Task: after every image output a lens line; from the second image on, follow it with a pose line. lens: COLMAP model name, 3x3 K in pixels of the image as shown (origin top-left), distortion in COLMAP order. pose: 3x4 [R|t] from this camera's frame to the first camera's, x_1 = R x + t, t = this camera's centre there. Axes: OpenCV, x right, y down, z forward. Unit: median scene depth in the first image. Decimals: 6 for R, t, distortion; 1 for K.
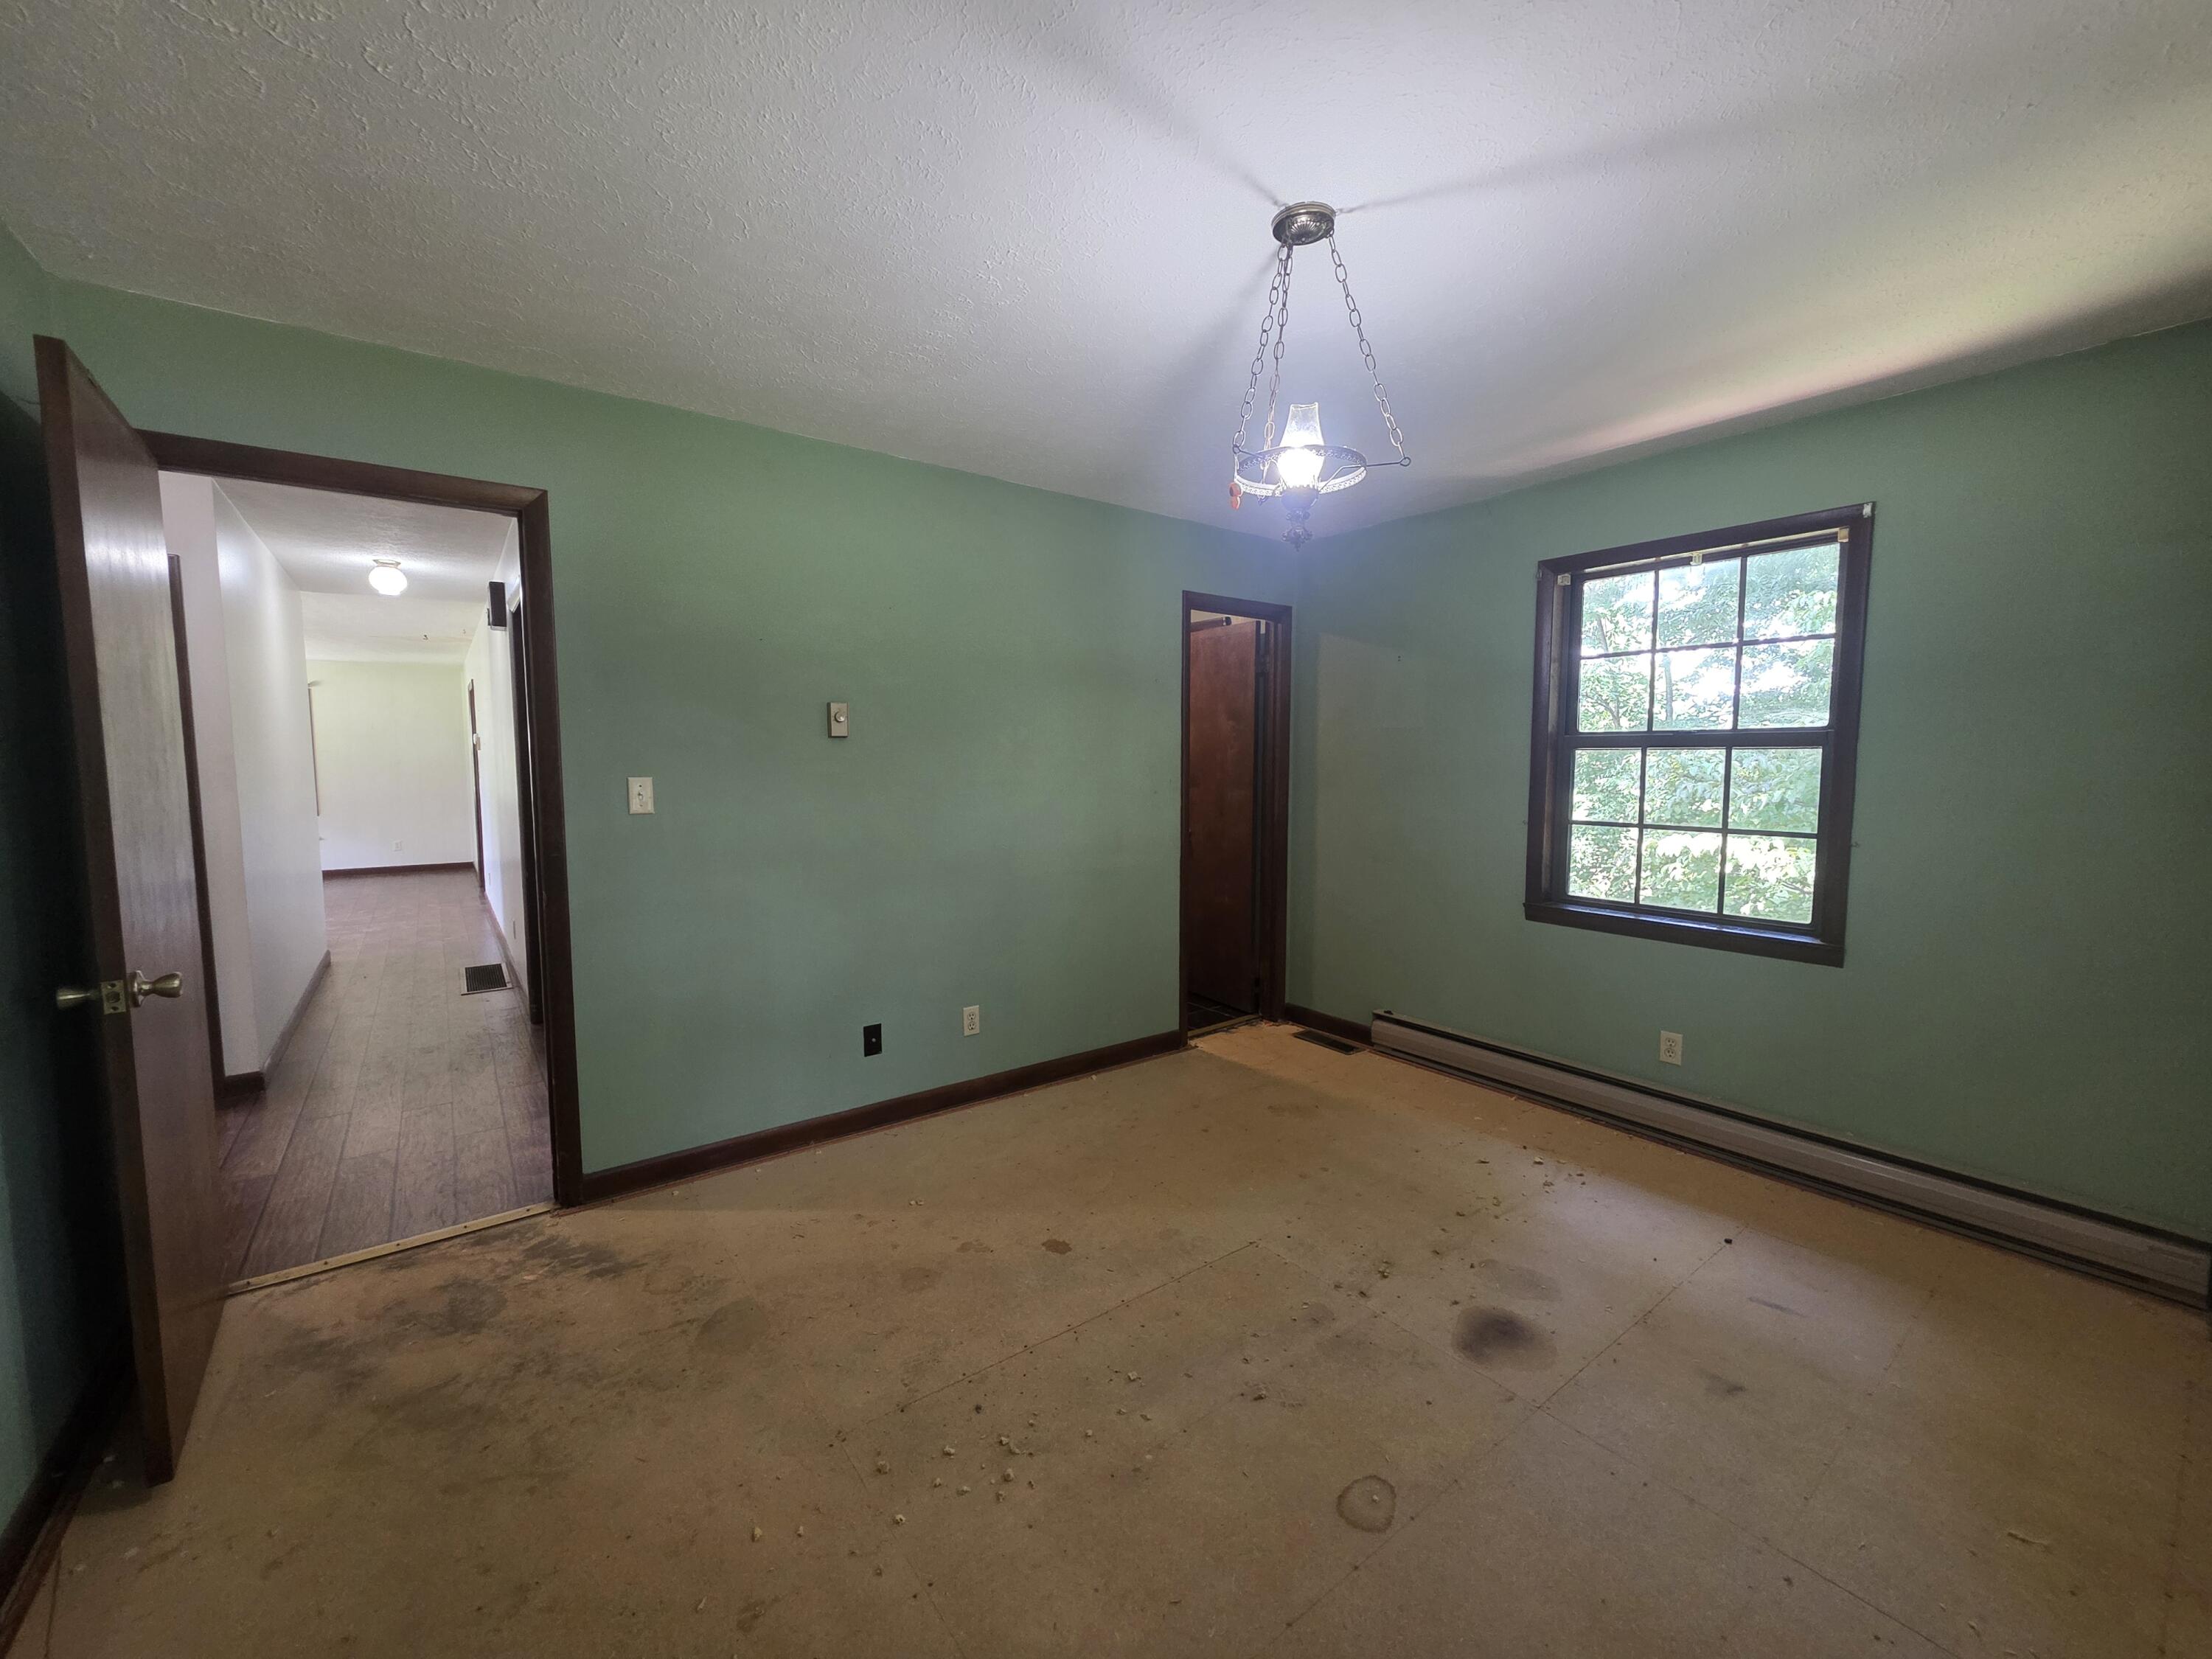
lens RADIAL K [[883.2, 0, 1096.9], [0, 883.2, 828.9], [0, 0, 1]] dist [0.002149, -0.000602]
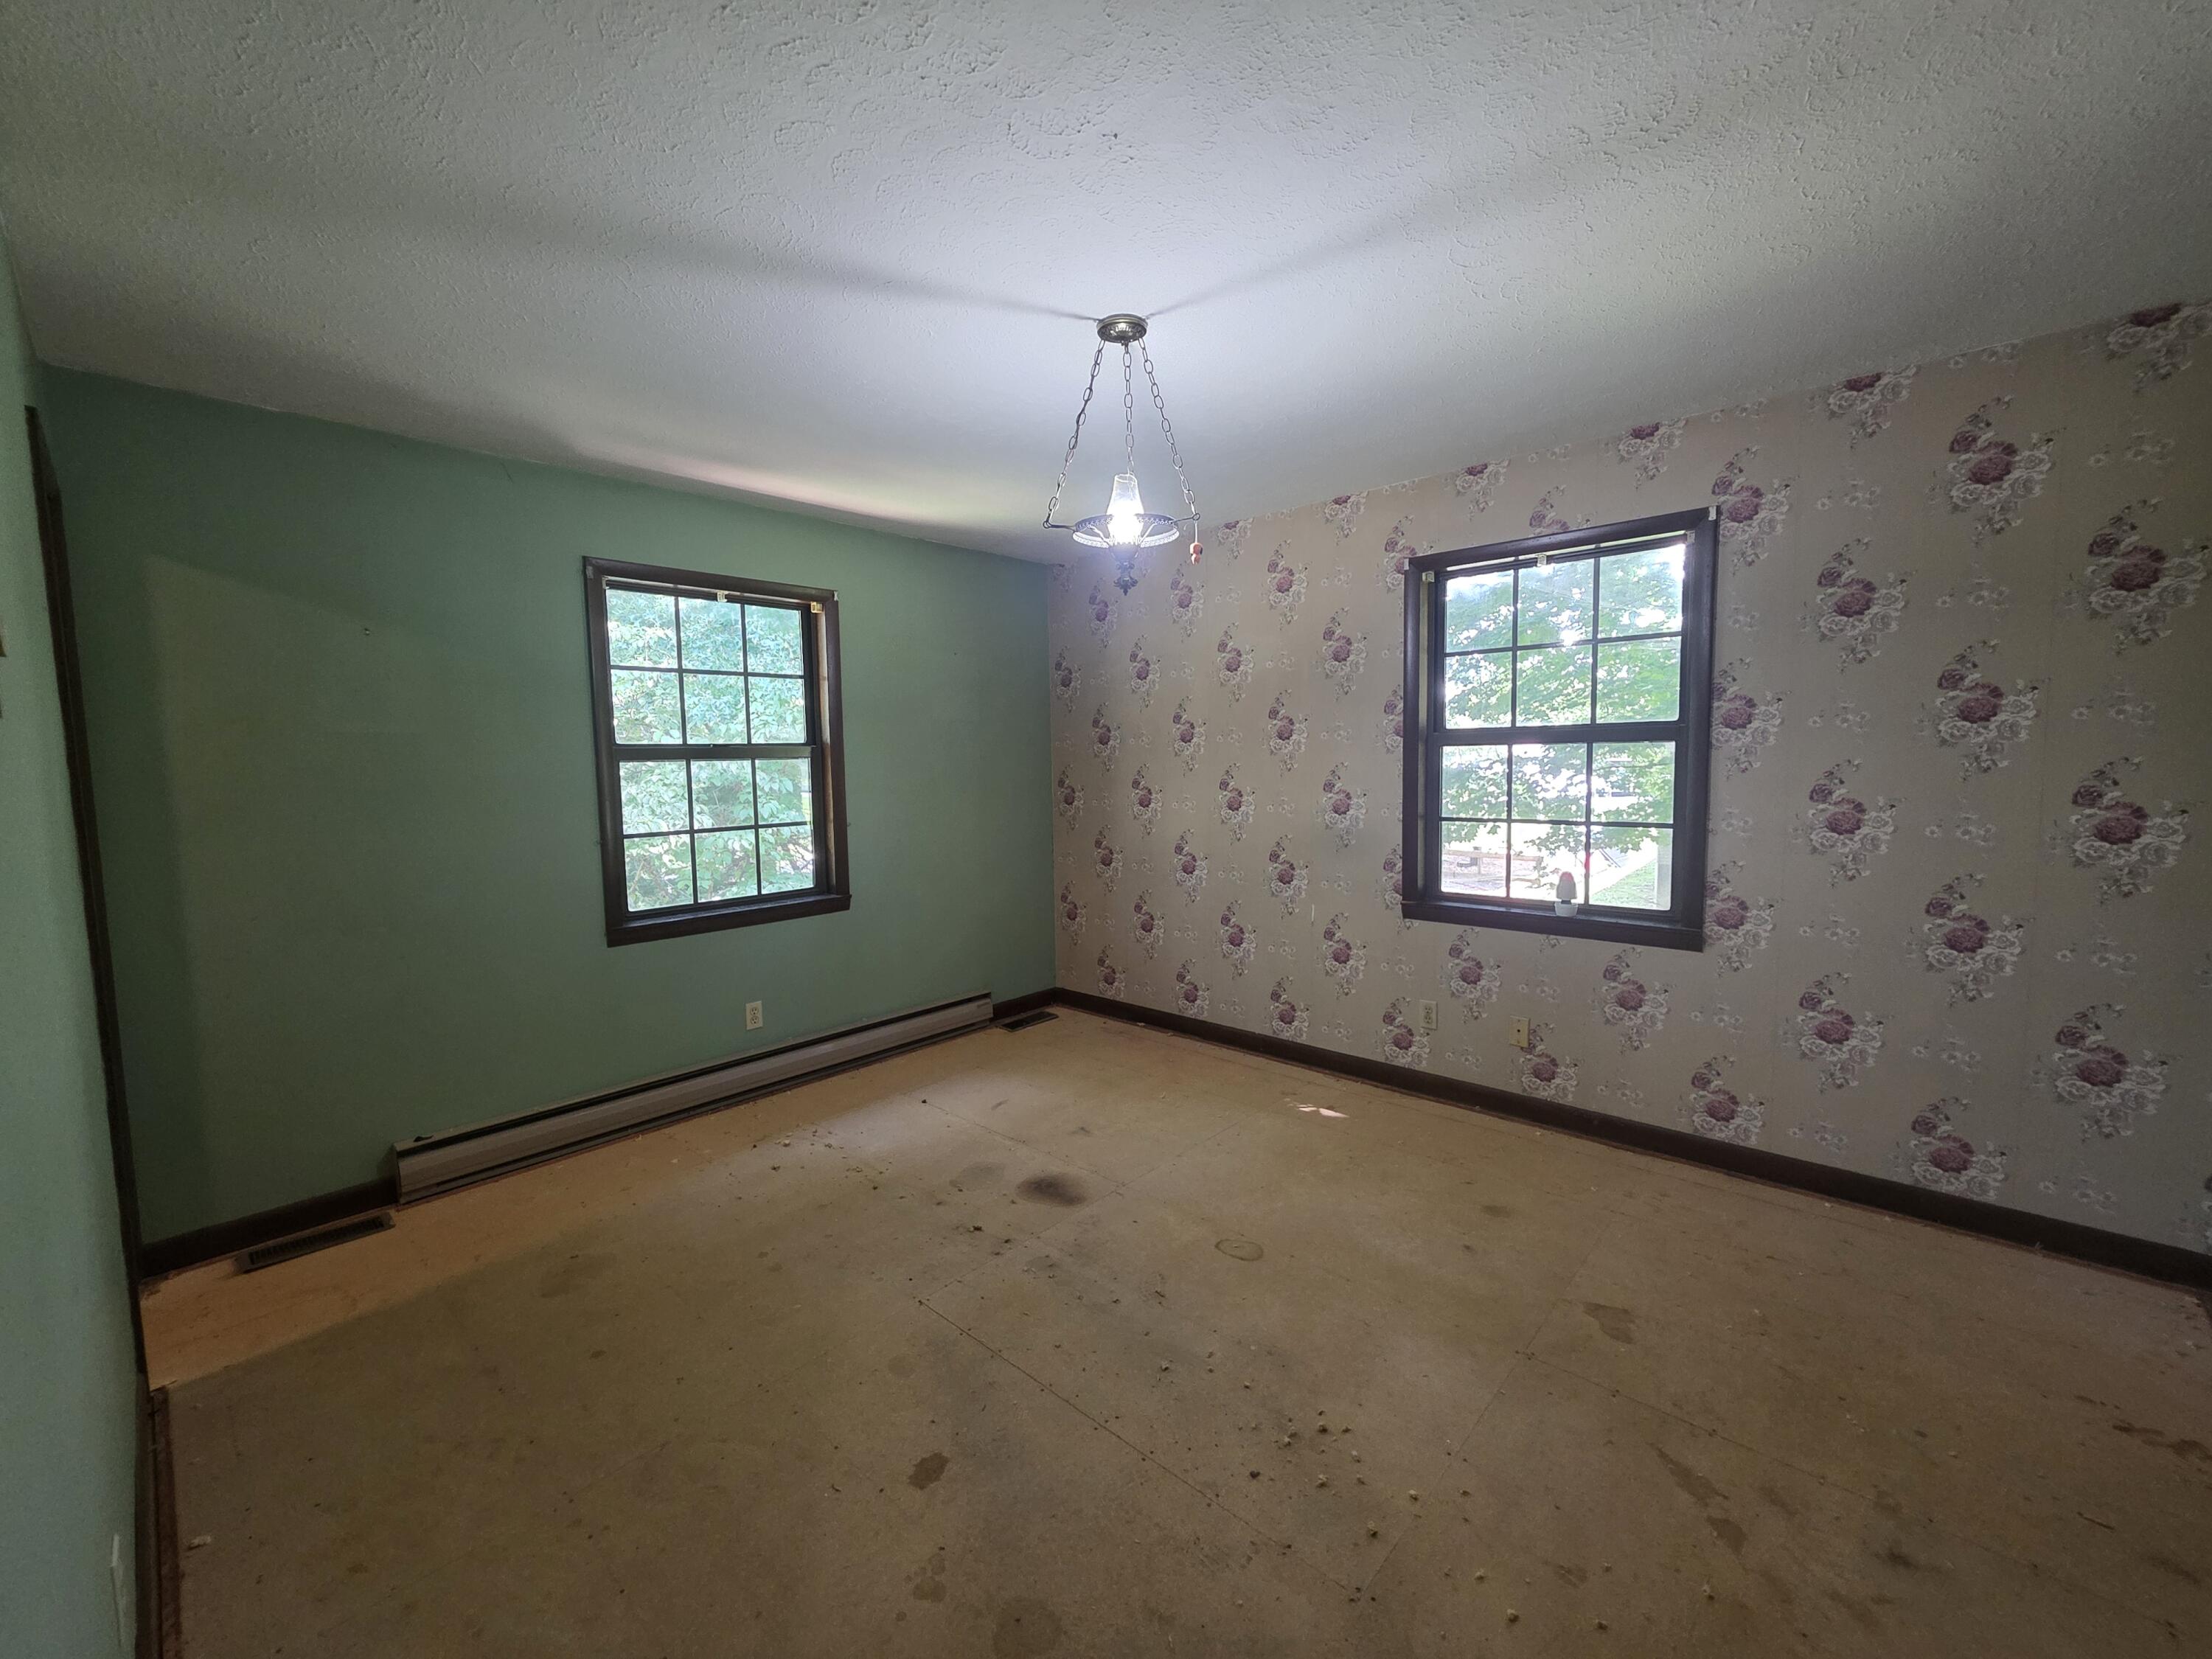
lens RADIAL K [[883.2, 0, 1096.9], [0, 883.2, 828.9], [0, 0, 1]] dist [0.002149, -0.000602]
pose [[-0.177389, -0.080798, 0.980818, -0.560716], [0.098337, 0.990181, 0.099355, -0.068861], [-0.979215, 0.114075, -0.167702, 0.728335]]
